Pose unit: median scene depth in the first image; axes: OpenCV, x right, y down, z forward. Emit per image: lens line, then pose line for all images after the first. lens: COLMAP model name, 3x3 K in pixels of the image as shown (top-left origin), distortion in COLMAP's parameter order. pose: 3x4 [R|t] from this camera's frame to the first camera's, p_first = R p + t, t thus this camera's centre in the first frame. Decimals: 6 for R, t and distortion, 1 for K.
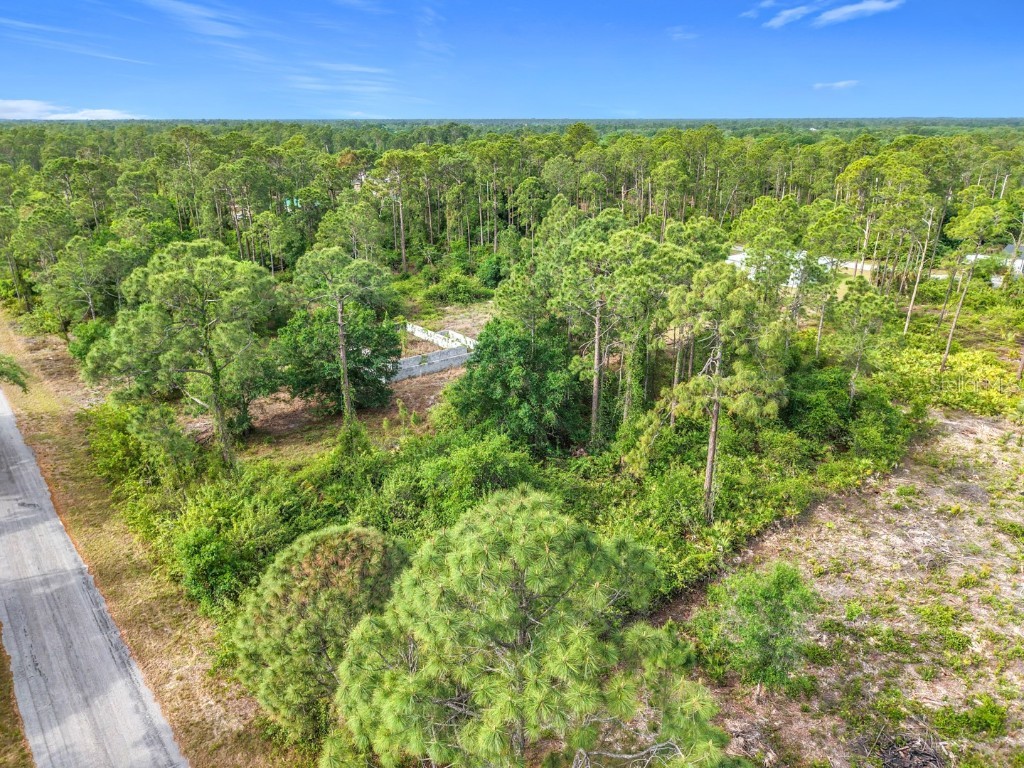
lens RADIAL K [[717.6, 0, 510.1], [0, 717.6, 360.9], [0, 0, 1]] dist [0.001900, -0.003214]
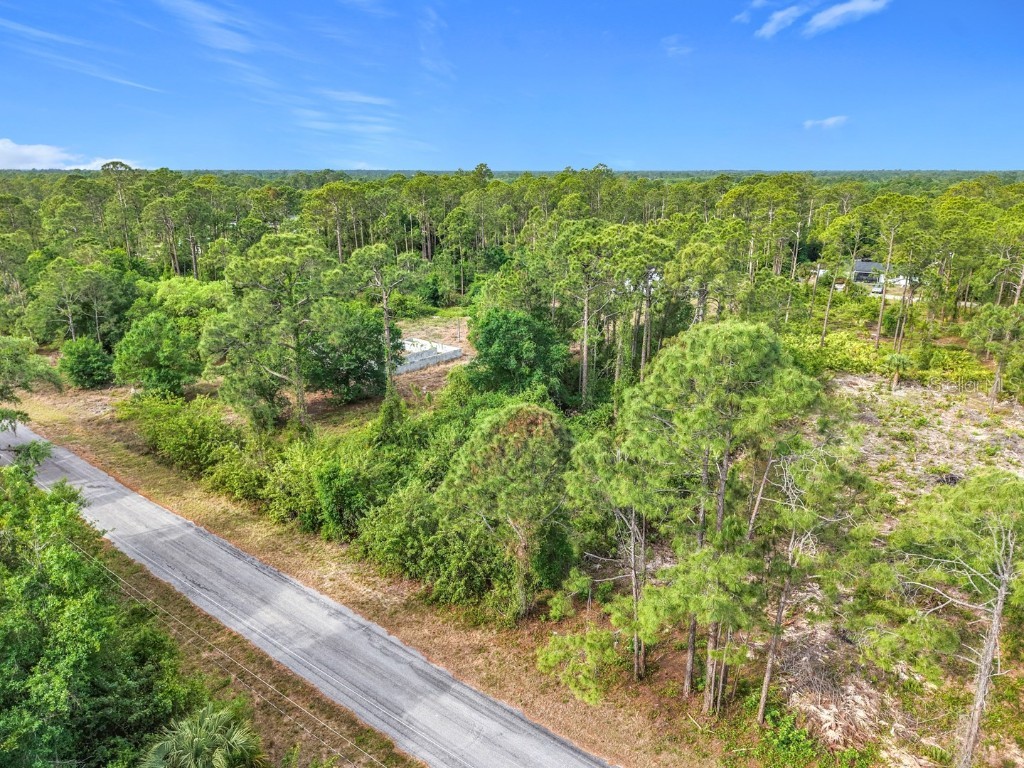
lens RADIAL K [[714.3, 0, 513.5], [0, 714.3, 357.4], [0, 0, 1]] dist [0.002978, 0.000361]
pose [[0.978280, -0.049502, 0.201292, -0.251393], [0.063604, 0.995908, -0.064199, 0.108214], [-0.197290, 0.075607, 0.977425, -0.169425]]
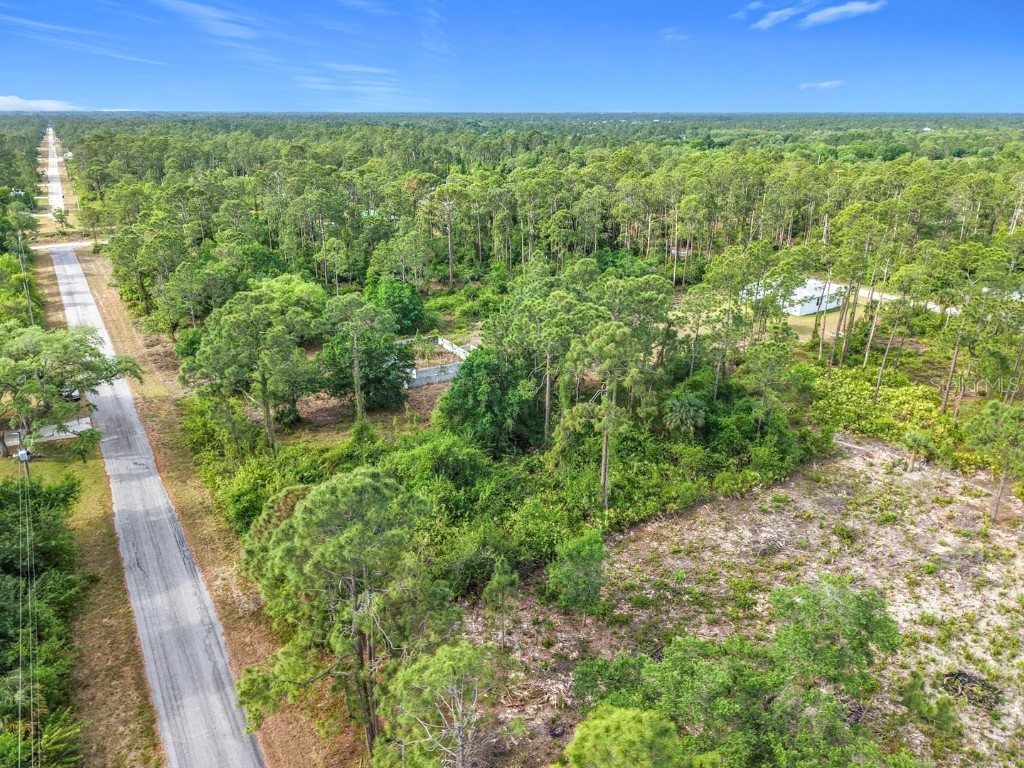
lens RADIAL K [[726.8, 0, 514.7], [0, 726.8, 351.9], [0, 0, 1]] dist [0.003831, 0.000198]
pose [[0.991369, 0.046786, -0.122471, 0.221647], [-0.047164, 0.998887, -0.000185, -0.054408], [0.122326, 0.005960, 0.992472, -0.326219]]
